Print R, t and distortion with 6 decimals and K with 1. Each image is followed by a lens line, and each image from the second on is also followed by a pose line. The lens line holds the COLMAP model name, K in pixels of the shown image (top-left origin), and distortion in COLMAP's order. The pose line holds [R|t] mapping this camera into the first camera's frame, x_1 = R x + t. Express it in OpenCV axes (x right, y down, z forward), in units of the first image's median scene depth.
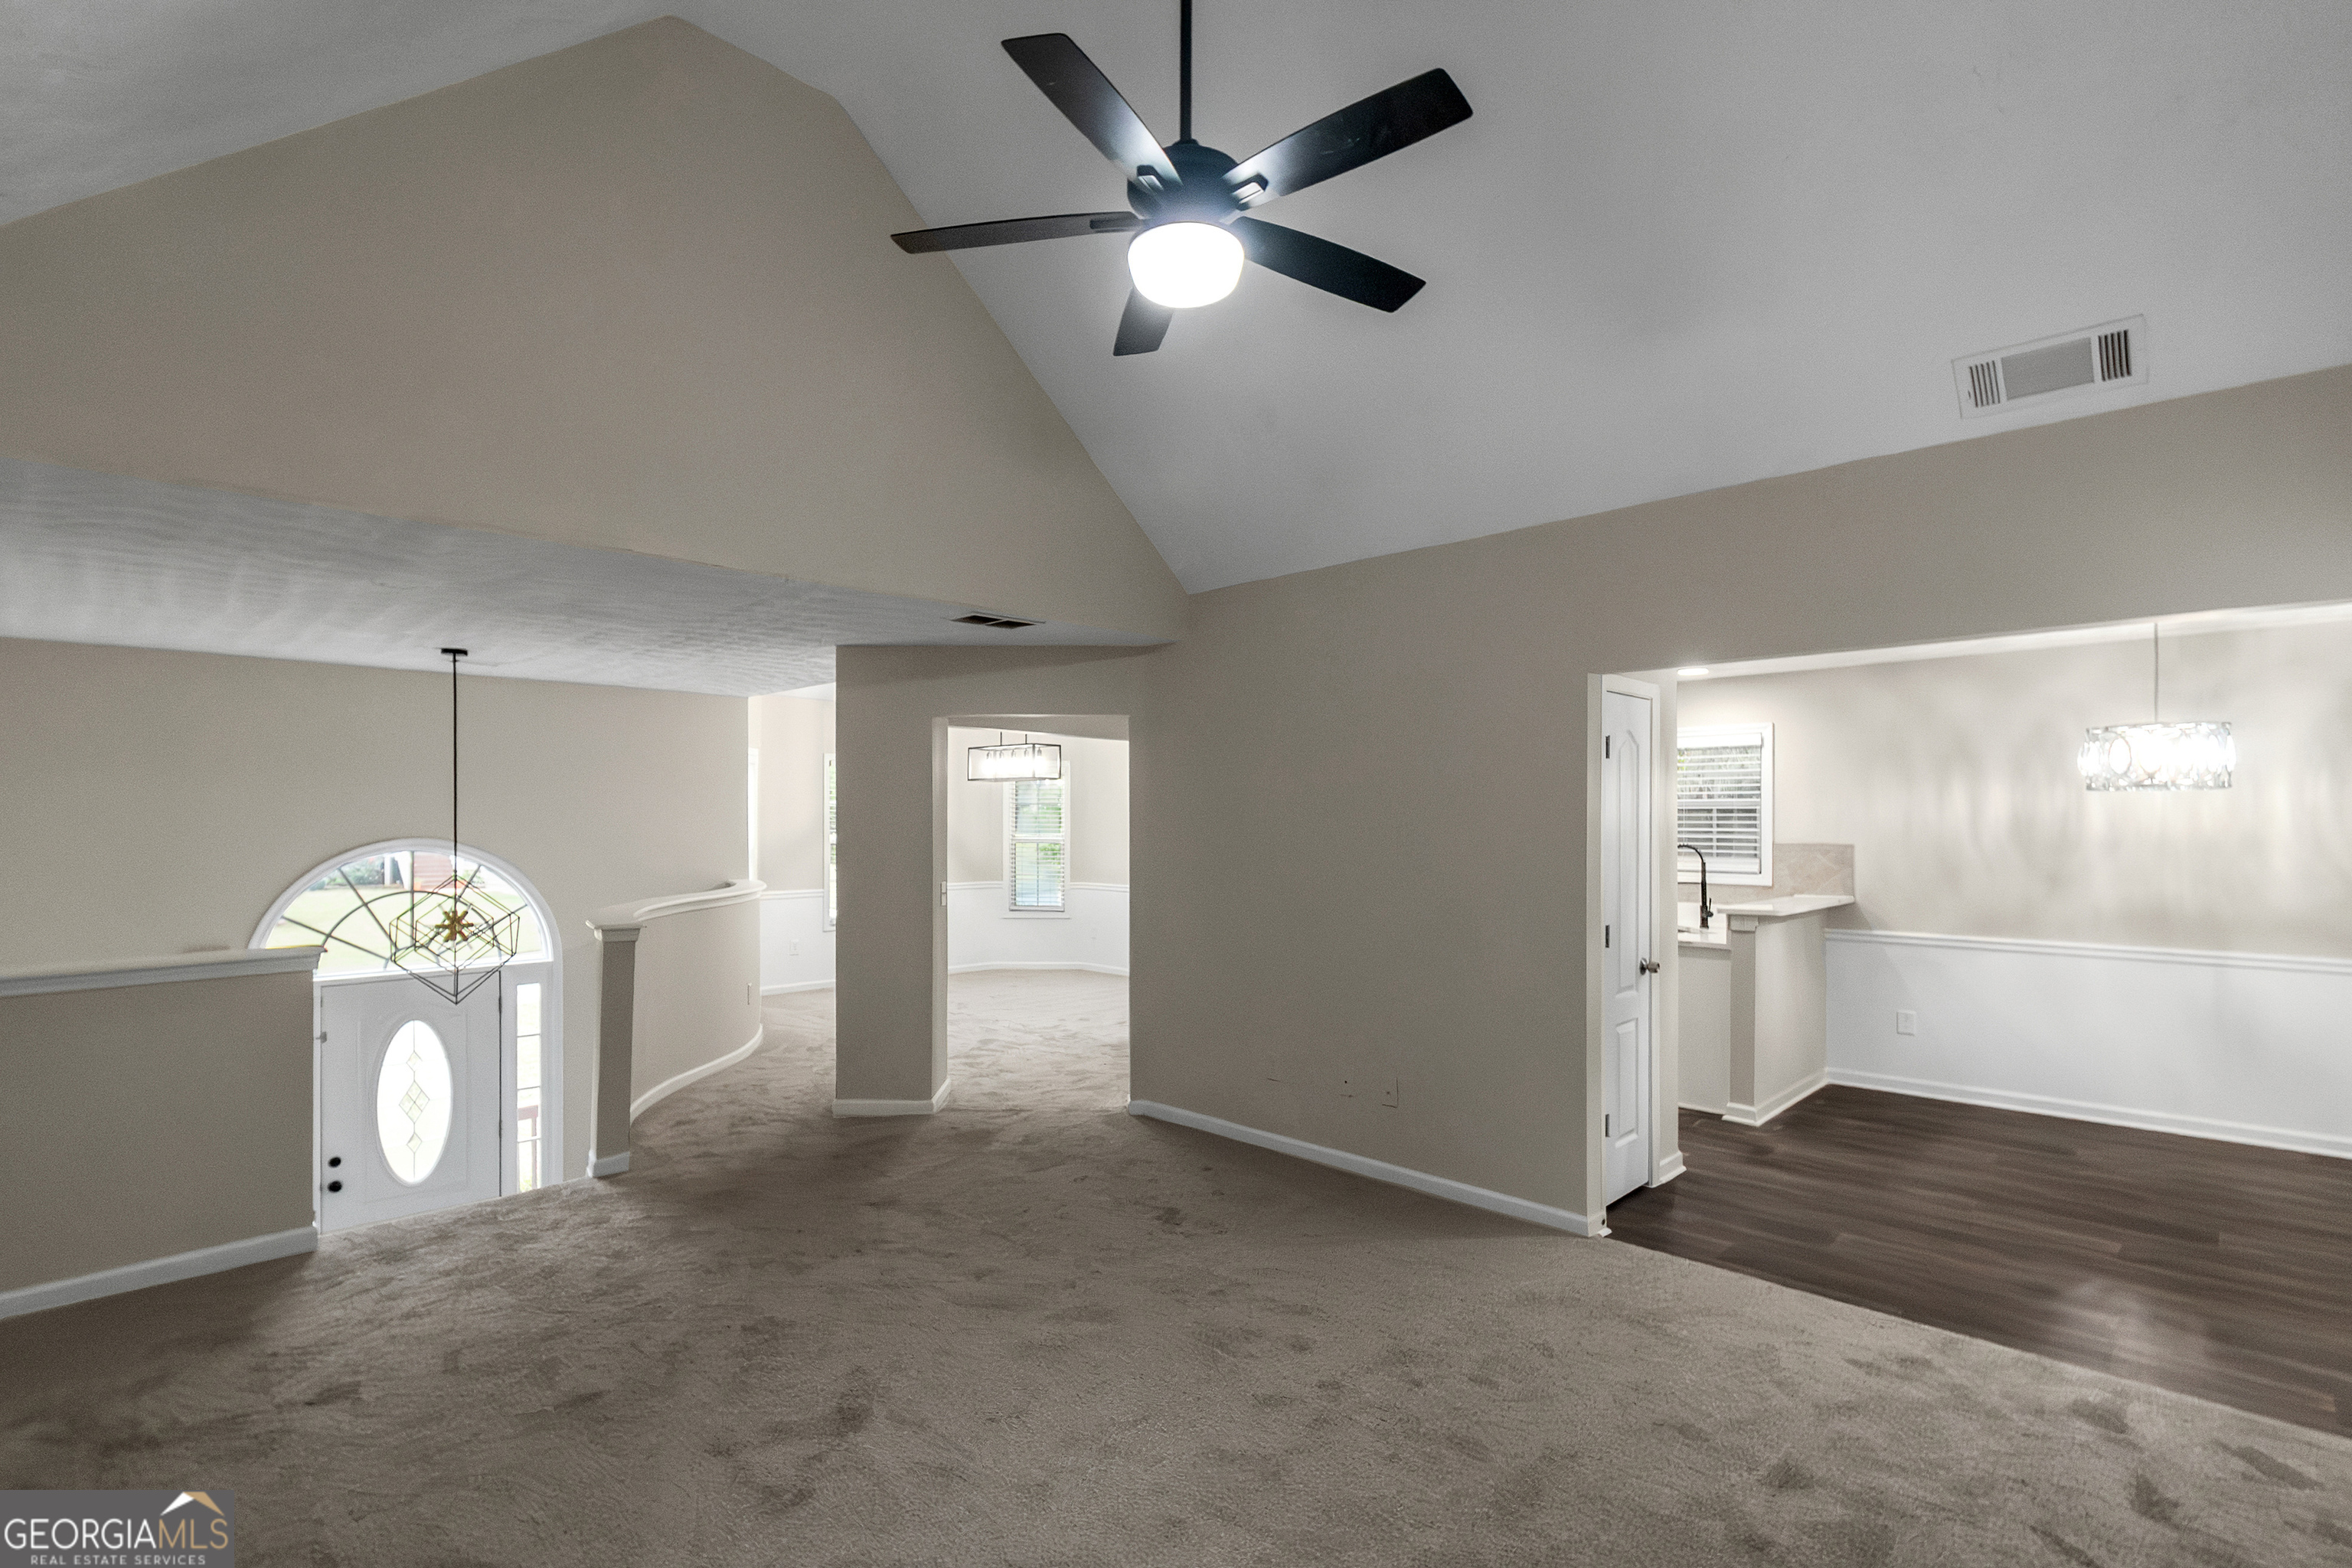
lens RADIAL K [[1112.4, 0, 1163.8], [0, 1112.4, 802.0], [0, 0, 1]] dist [-0.000210, -0.000455]
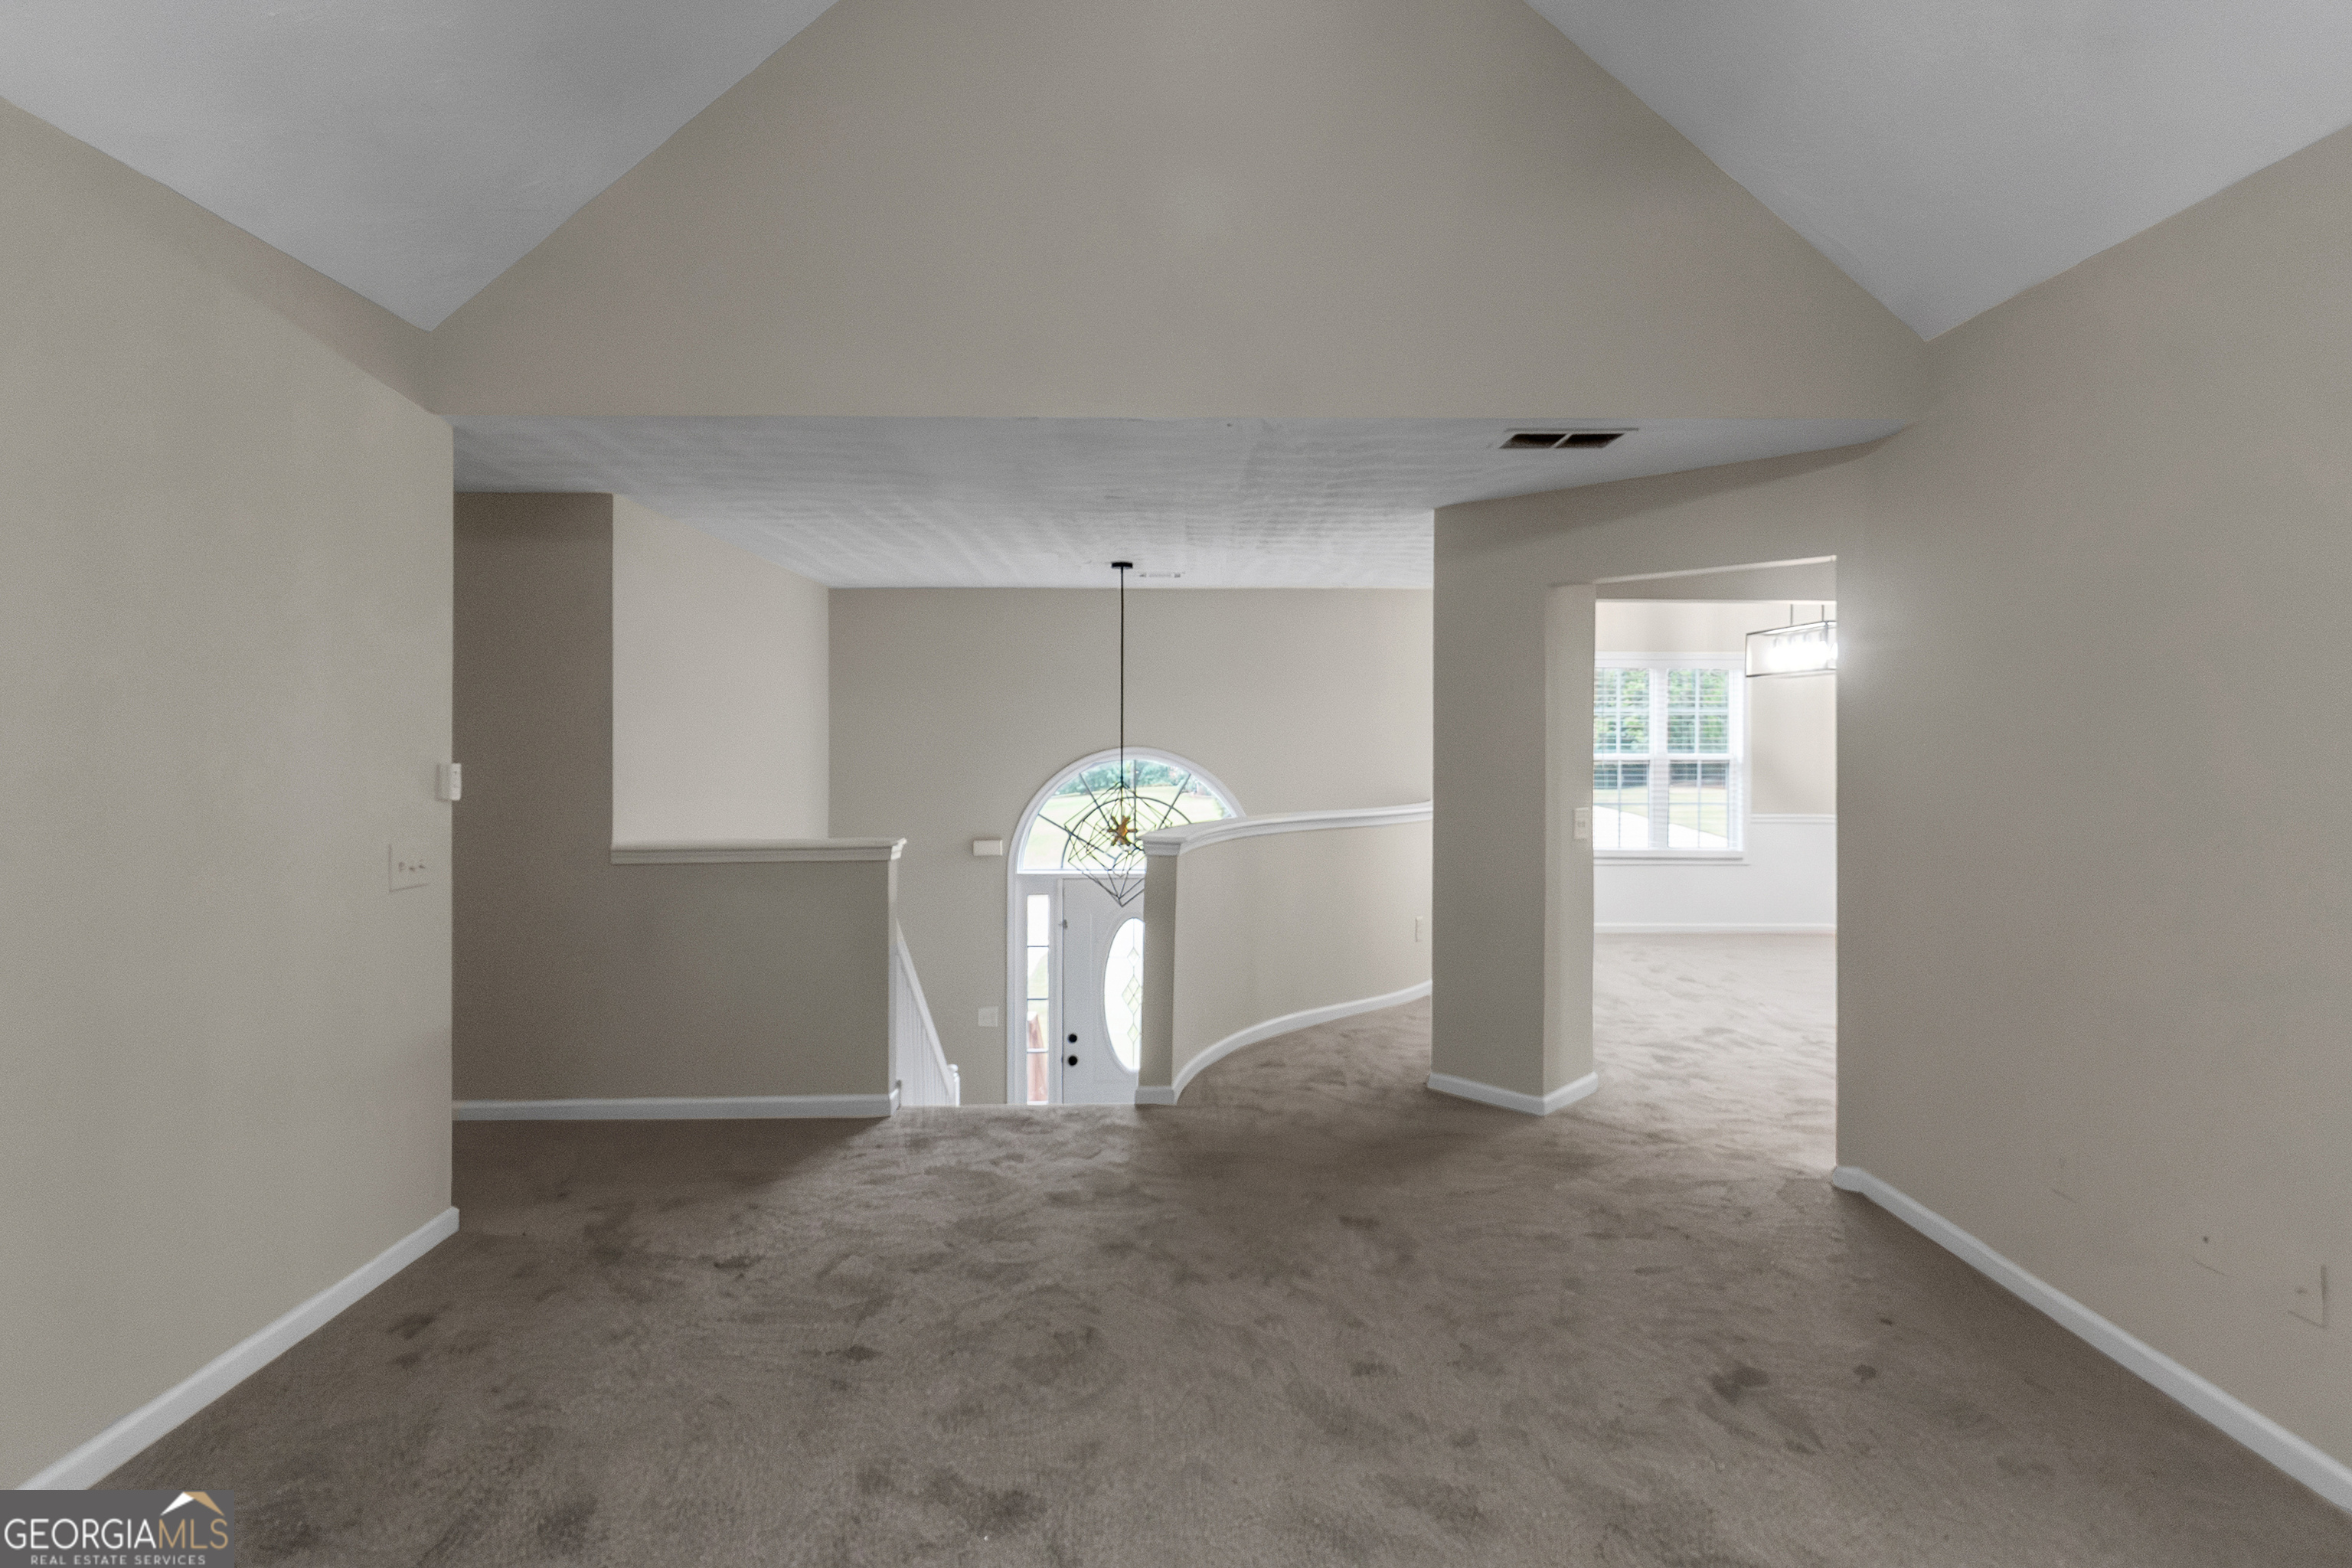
lens RADIAL K [[1189.0, 0, 1185.3], [0, 1189.0, 730.9], [0, 0, 1]] dist [0.001969, 0.000111]
pose [[0.713781, -0.003761, -0.700359, 0.189661], [0.009735, 0.999942, 0.004551, 0.015430], [0.700302, -0.010066, 0.713776, 0.272386]]
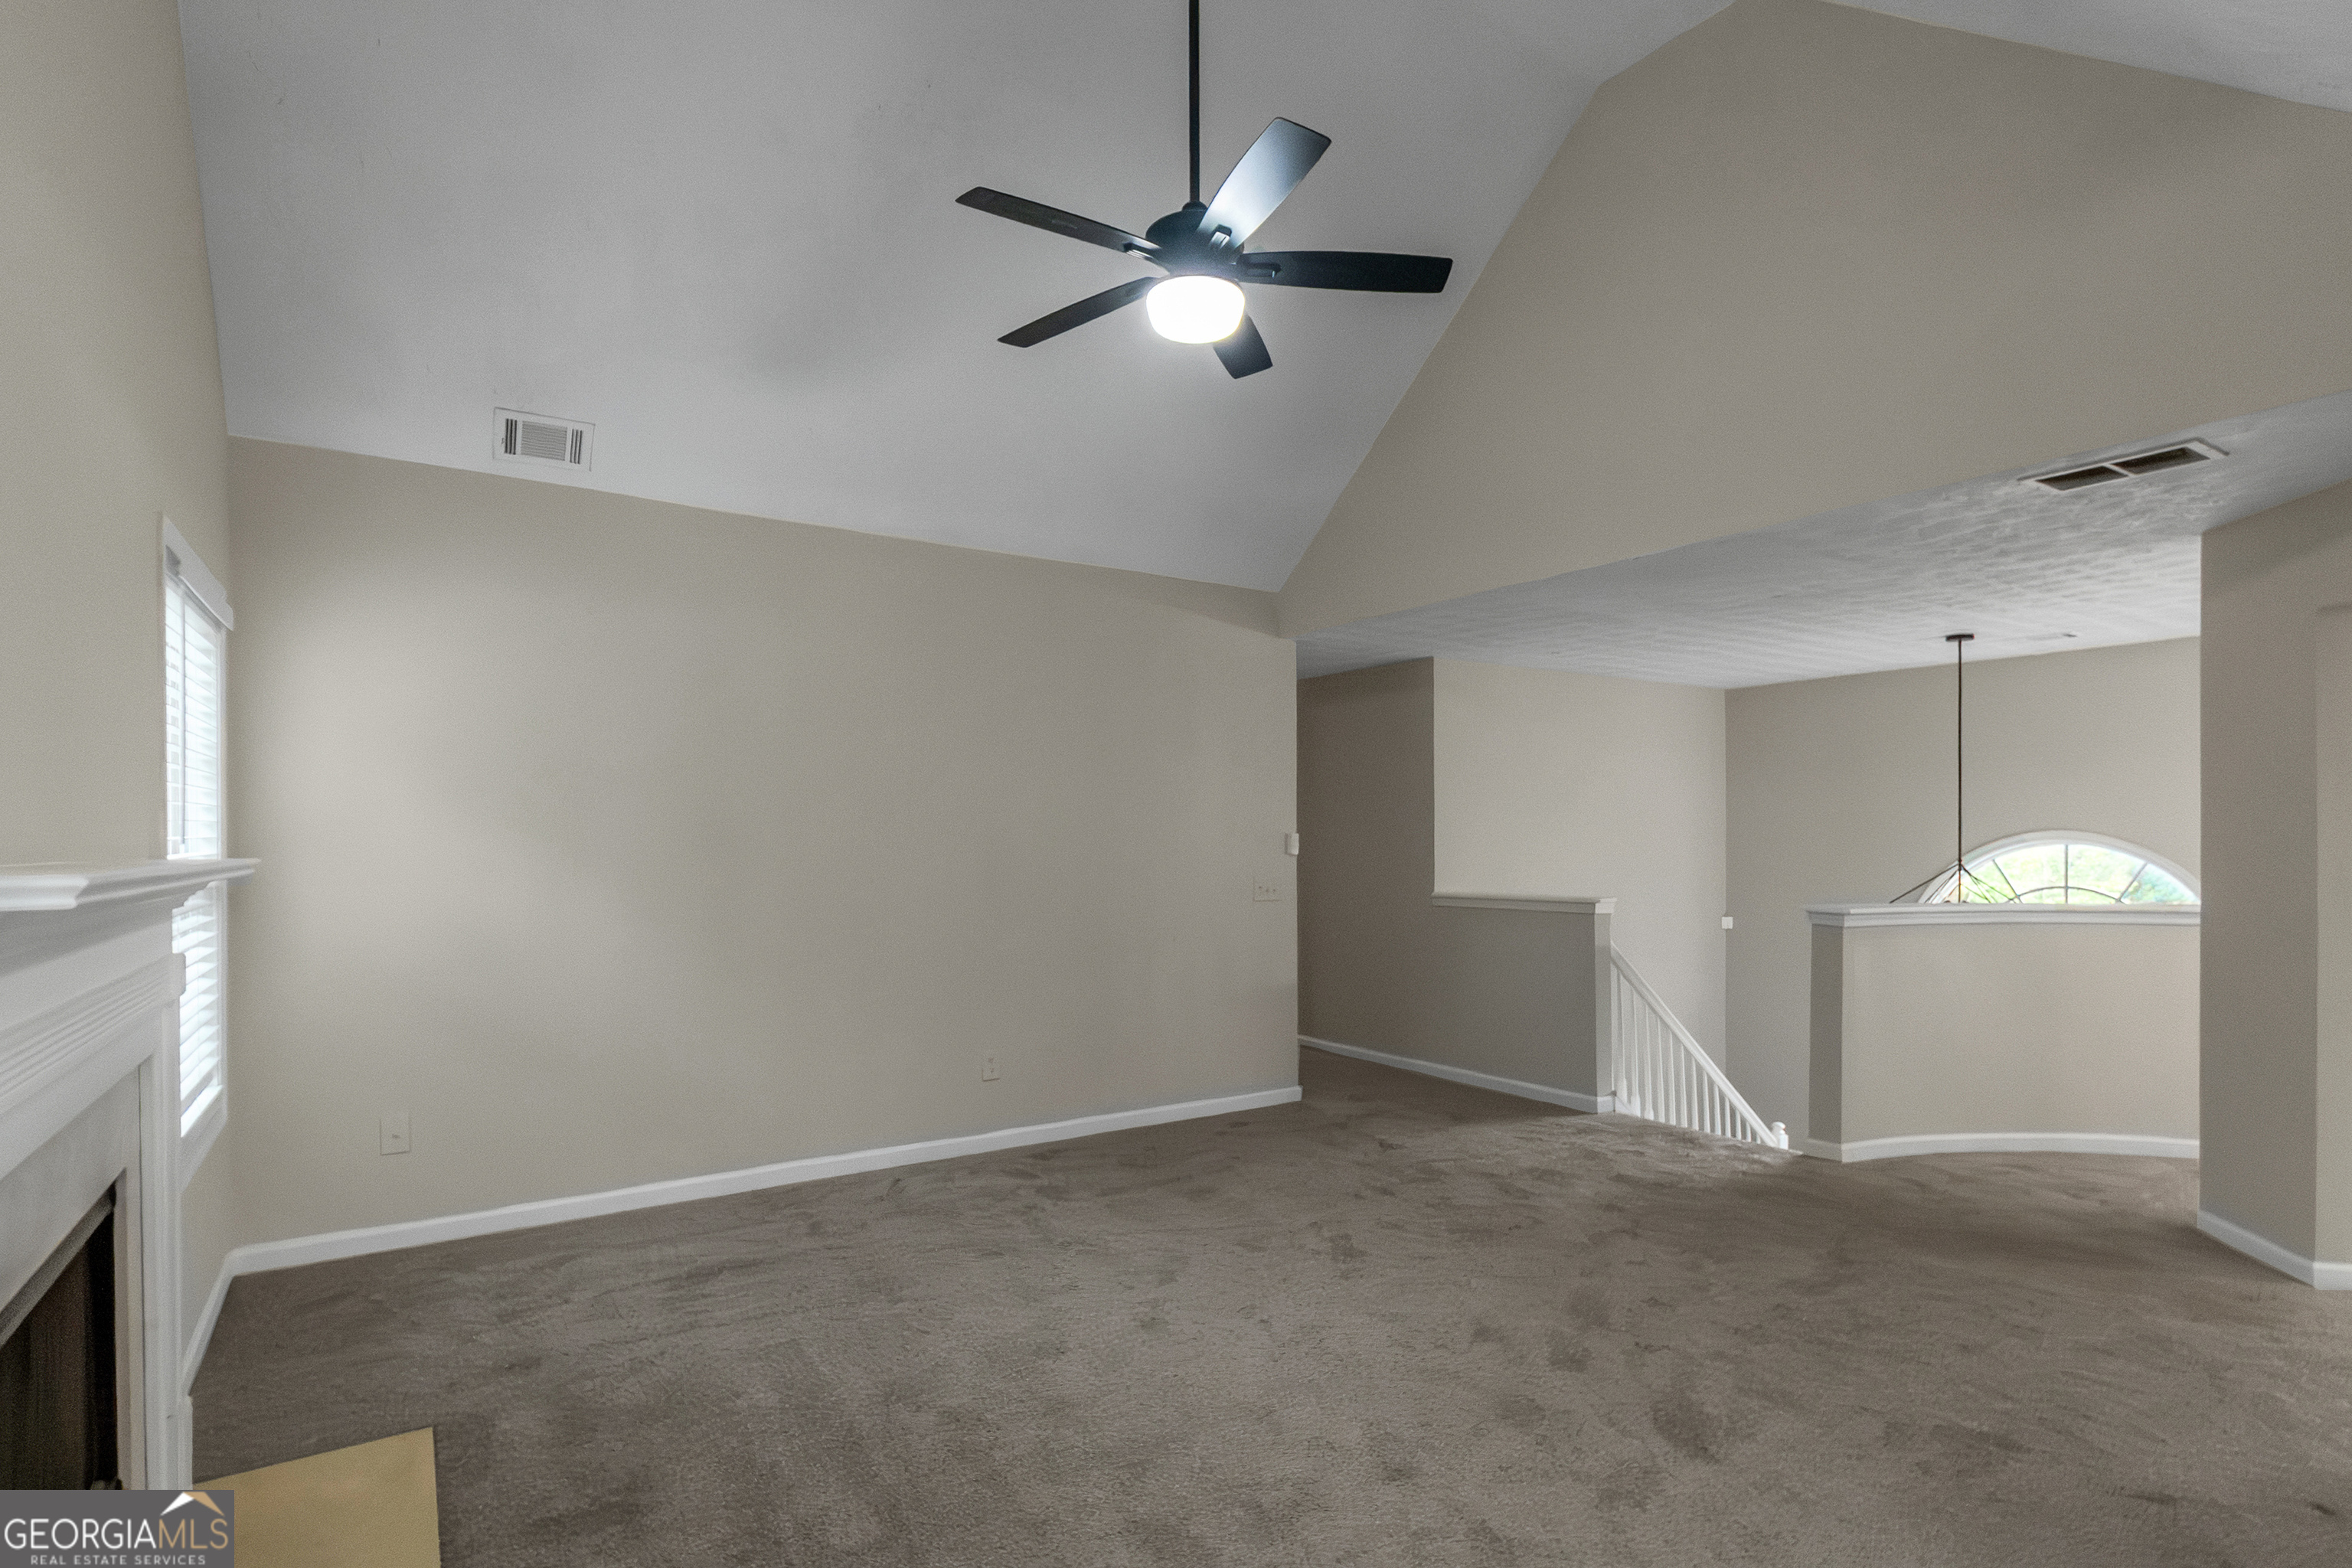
lens RADIAL K [[1139.7, 0, 1111.0], [0, 1139.7, 831.1], [0, 0, 1]] dist [-0.000367, 0.000029]
pose [[-0.241261, -0.004175, -0.970451, 0.559750], [0.013199, 0.999884, -0.007583, 0.036458], [0.970371, -0.014639, -0.241178, 0.553628]]
